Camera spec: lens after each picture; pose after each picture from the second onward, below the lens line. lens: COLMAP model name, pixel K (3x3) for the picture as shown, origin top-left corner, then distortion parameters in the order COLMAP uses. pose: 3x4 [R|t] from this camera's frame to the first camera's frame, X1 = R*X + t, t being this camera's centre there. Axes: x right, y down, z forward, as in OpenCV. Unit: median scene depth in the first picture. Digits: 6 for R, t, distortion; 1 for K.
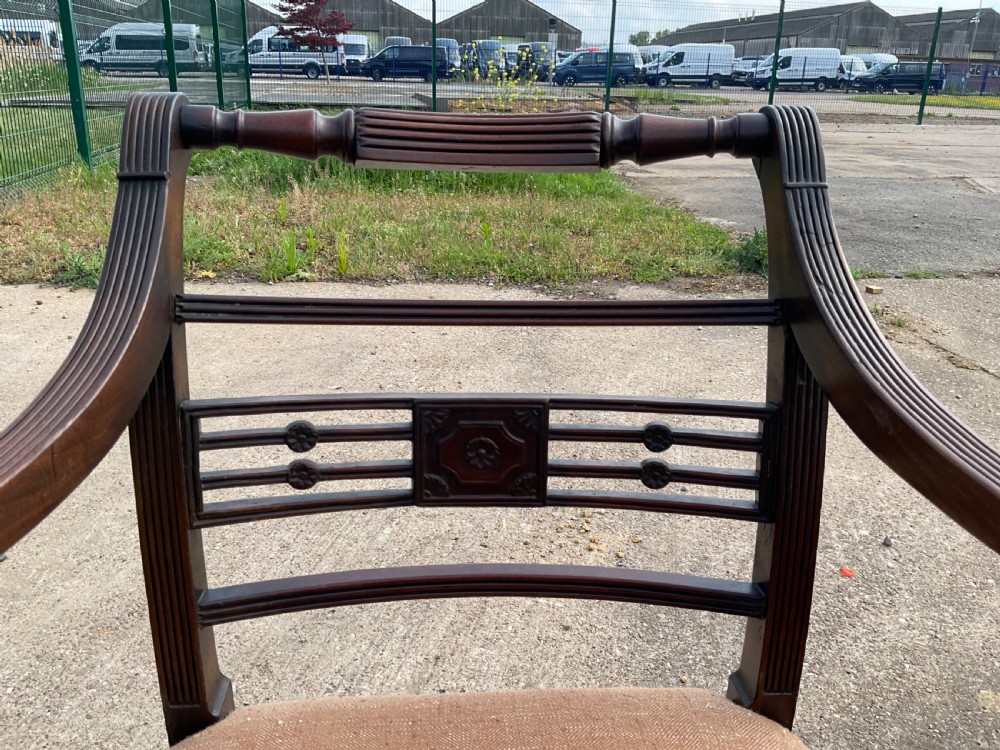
lens RADIAL K [[915.1, 0, 497.0], [0, 915.1, 359.8], [0, 0, 1]] dist [0.055226, -0.128269]
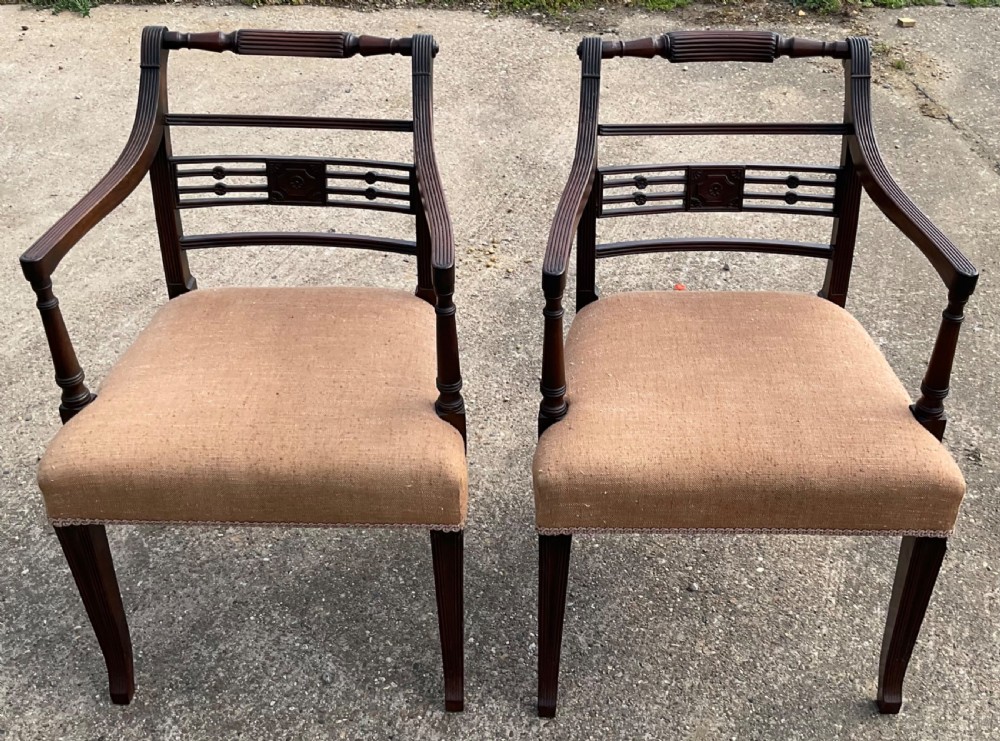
lens RADIAL K [[1329.7, 0, 522.8], [0, 1329.7, 341.2], [0, 0, 1]] dist [0.060947, 0.000000]
pose [[0.997017, 0.033689, -0.069447, 0.786088], [-0.018558, 0.977956, 0.207984, -0.213584], [0.074923, -0.206075, 0.975664, -2.290184]]
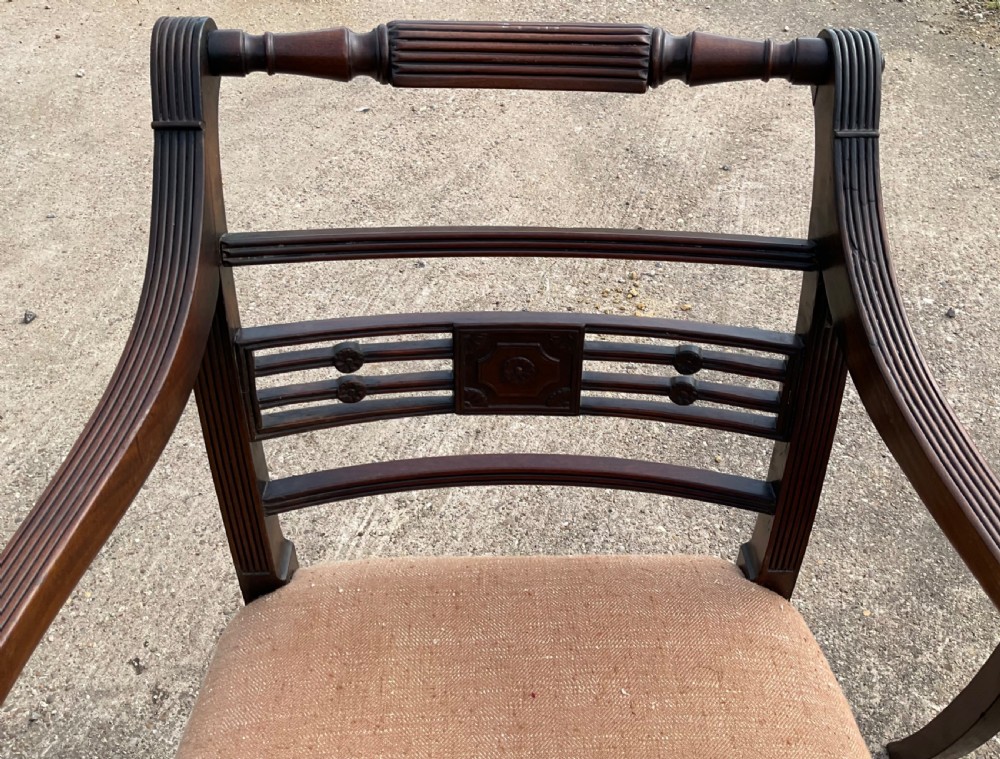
lens RADIAL K [[1030.6, 0, 517.6], [0, 1030.6, 385.8], [0, 0, 1]] dist [0.024921, 0.000000]
pose [[0.999508, 0.022052, -0.022308, 0.008626], [-0.012838, 0.936469, 0.350514, -0.288919], [0.028620, -0.350056, 0.936292, -0.109853]]
